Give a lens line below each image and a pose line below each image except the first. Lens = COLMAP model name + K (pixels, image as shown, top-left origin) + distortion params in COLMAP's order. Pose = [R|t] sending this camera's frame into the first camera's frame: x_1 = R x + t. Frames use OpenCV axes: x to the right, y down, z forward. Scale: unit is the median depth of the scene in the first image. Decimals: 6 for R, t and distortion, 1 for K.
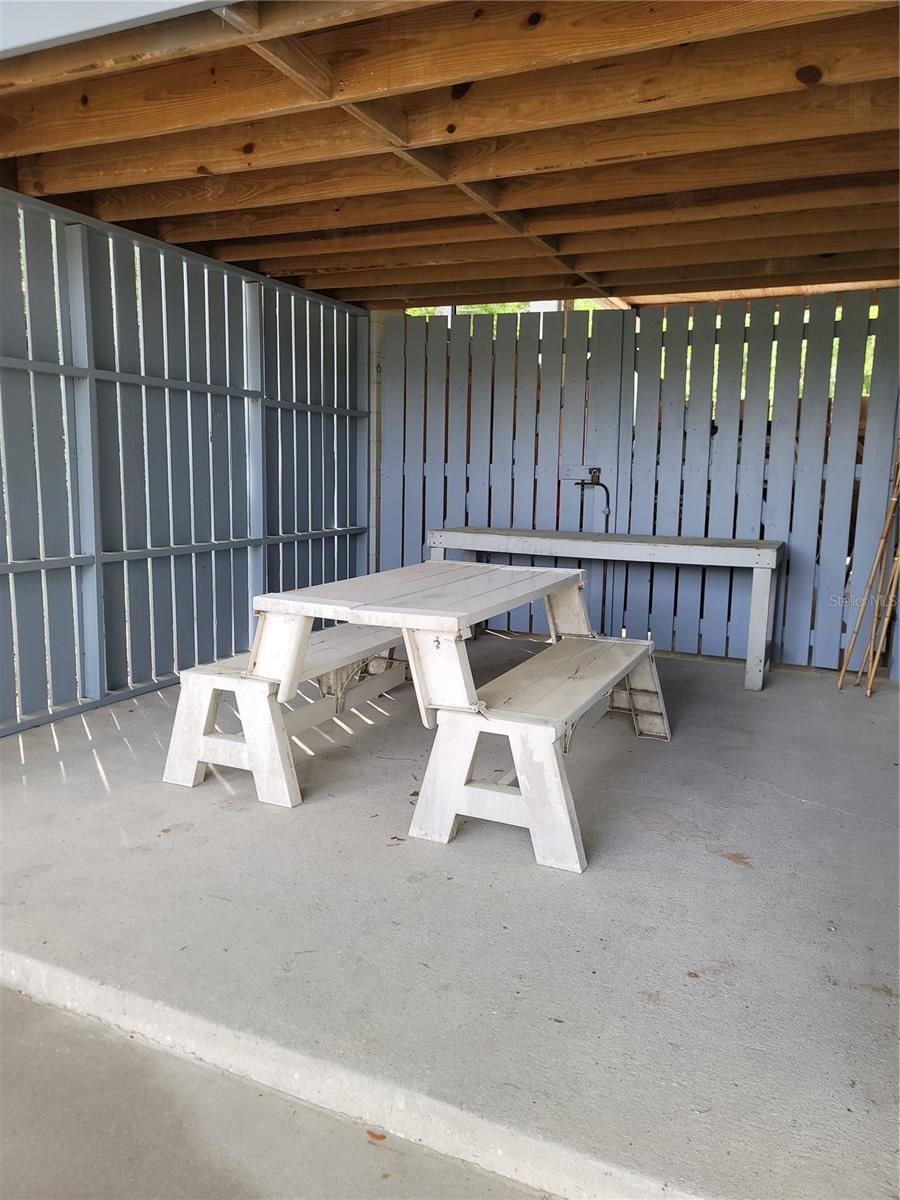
lens RADIAL K [[882.4, 0, 450.0], [0, 882.4, 600.0], [0, 0, 1]] dist [0.029993, -0.002430]
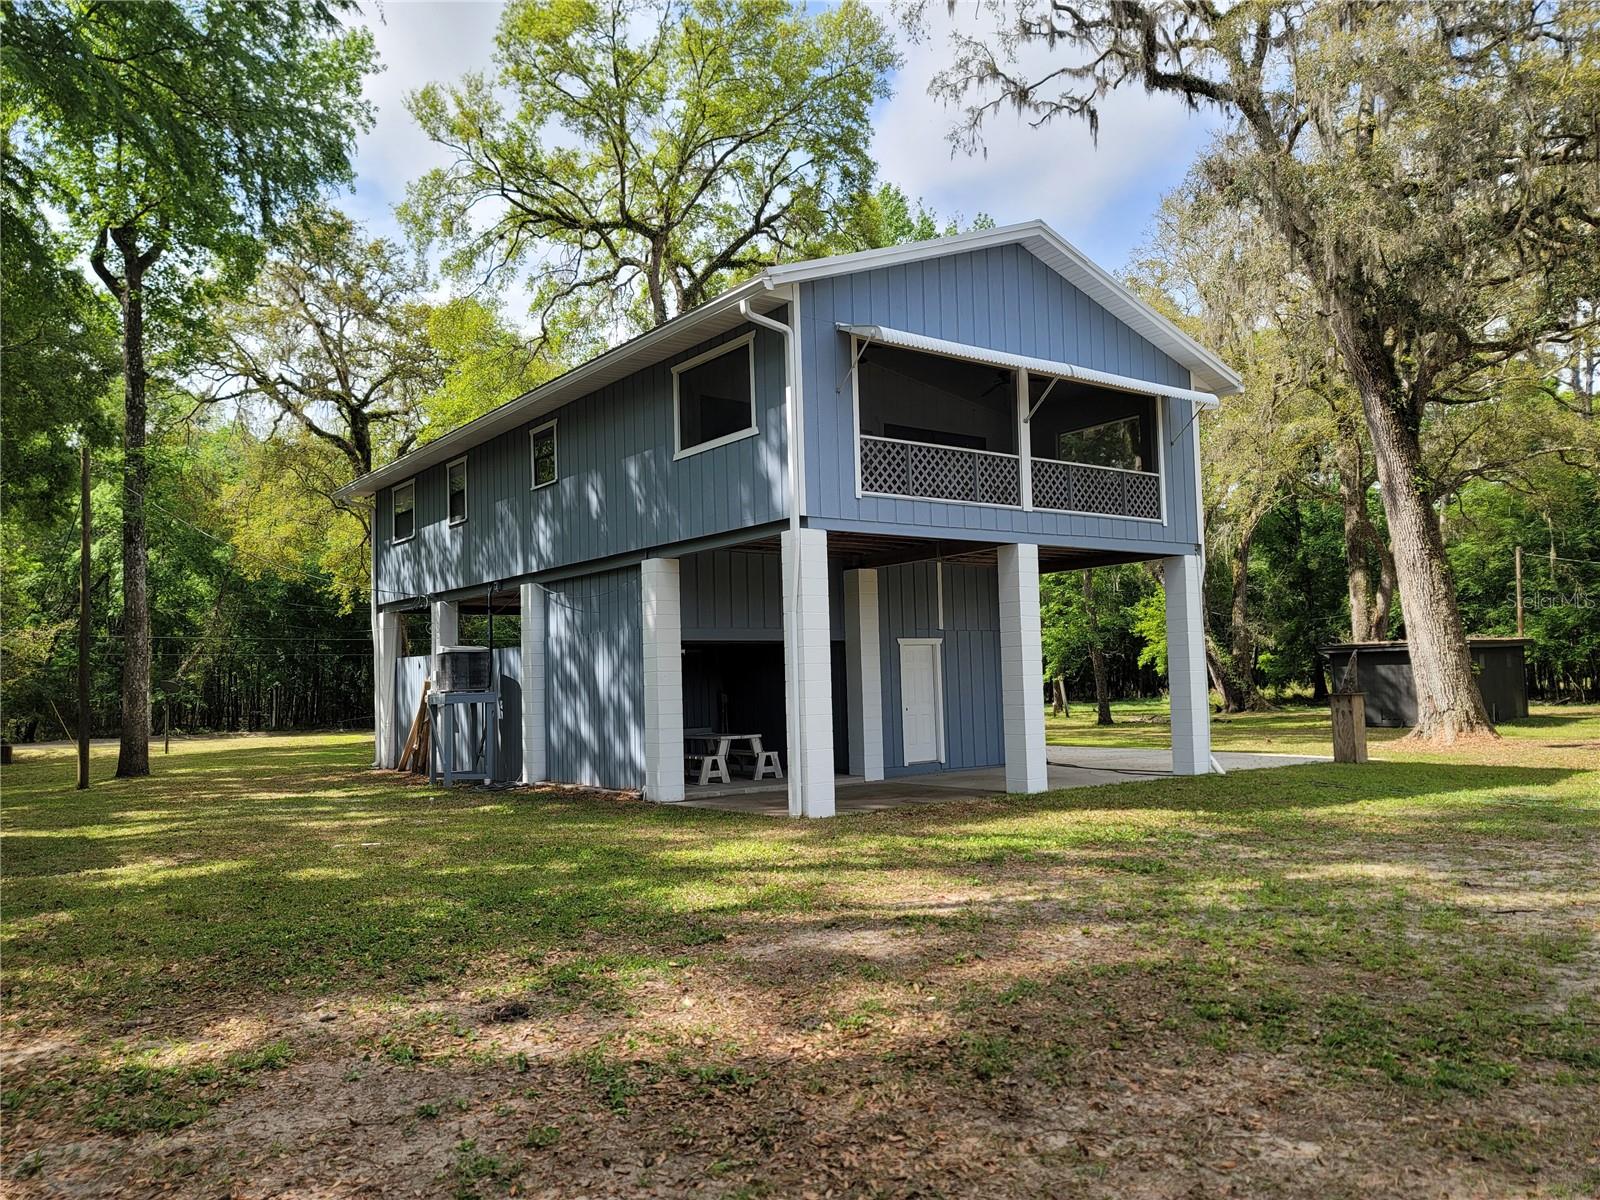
lens RADIAL K [[1176.5, 0, 800.0], [0, 1176.5, 600.0], [0, 0, 1]] dist [0.029993, -0.002430]
pose [[0.472810, 0.023329, 0.880856, -5.460925], [0.173793, 0.977544, -0.119175, 0.099064], [-0.863856, 0.209434, 0.458138, -2.336524]]
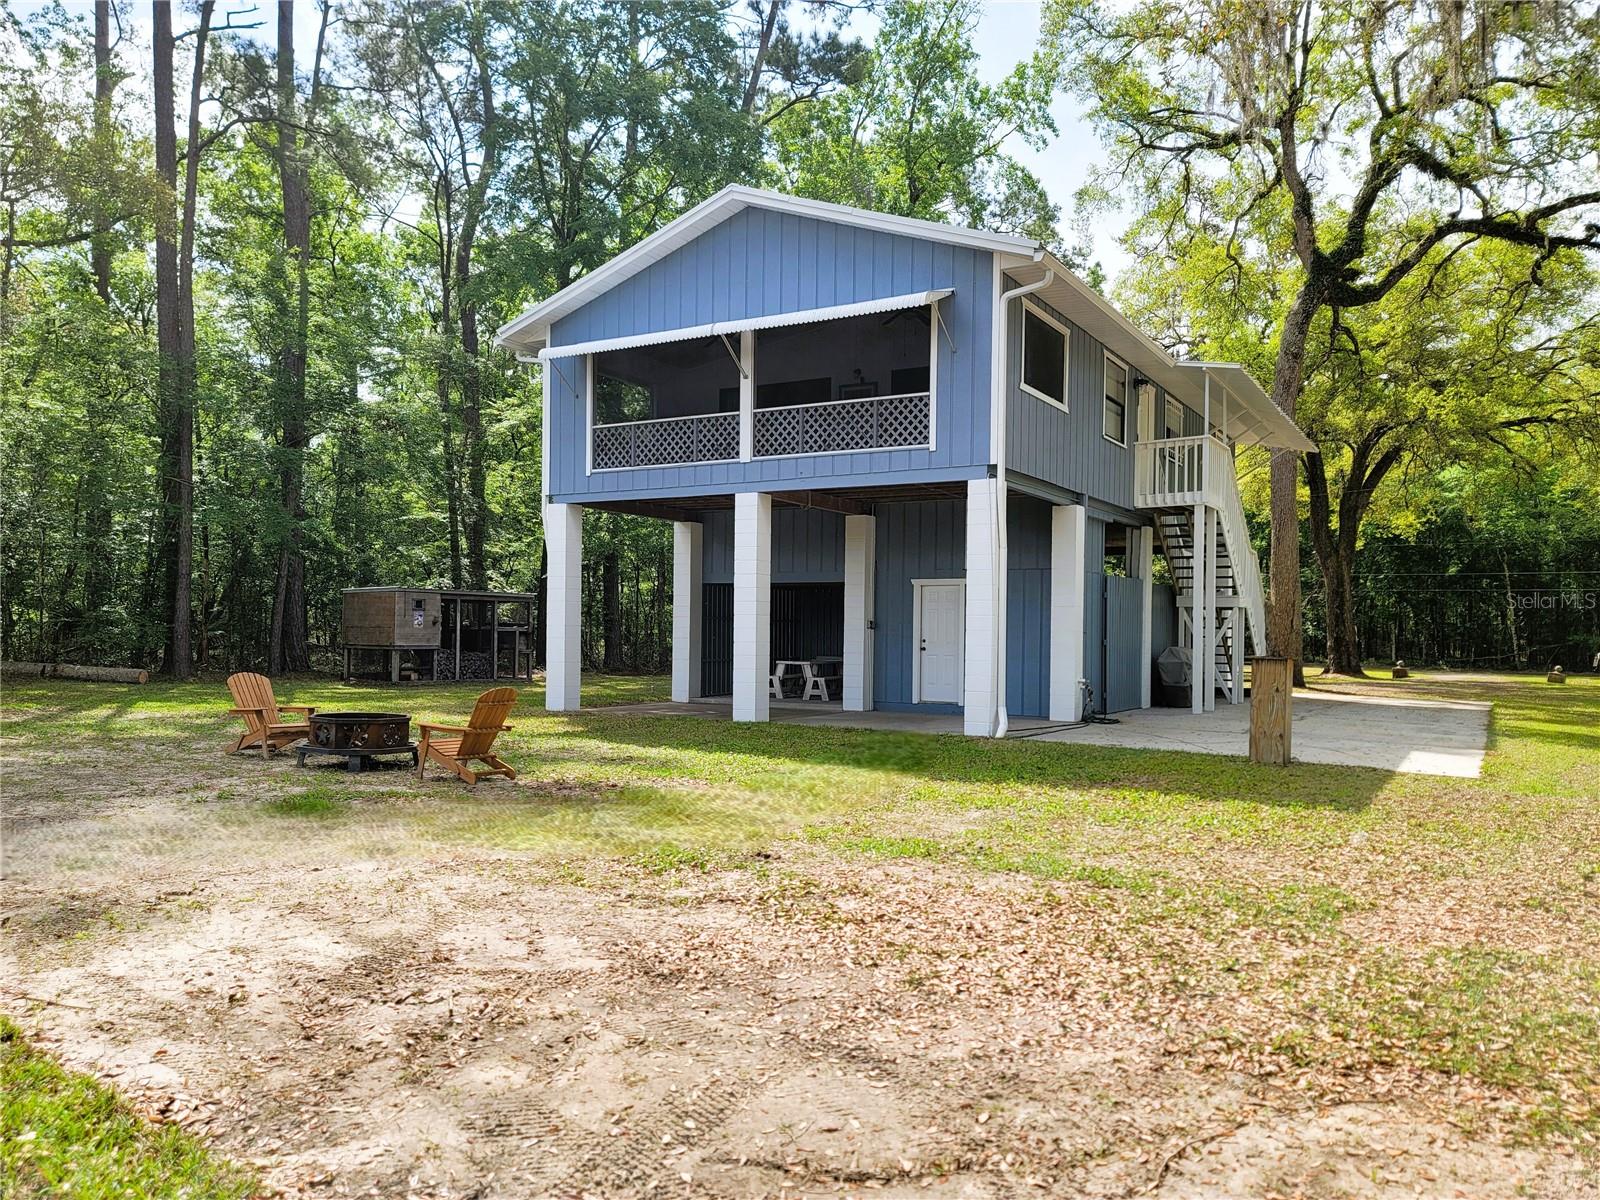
lens RADIAL K [[1173.2, 0, 800.0], [0, 1173.2, 600.0], [0, 0, 1]] dist [0.039254, 0.000647]
pose [[0.994787, -0.015693, -0.100756, 0.693508], [-0.002490, 0.984055, -0.177845, 0.942888], [0.101940, 0.177168, 0.978887, -6.404686]]
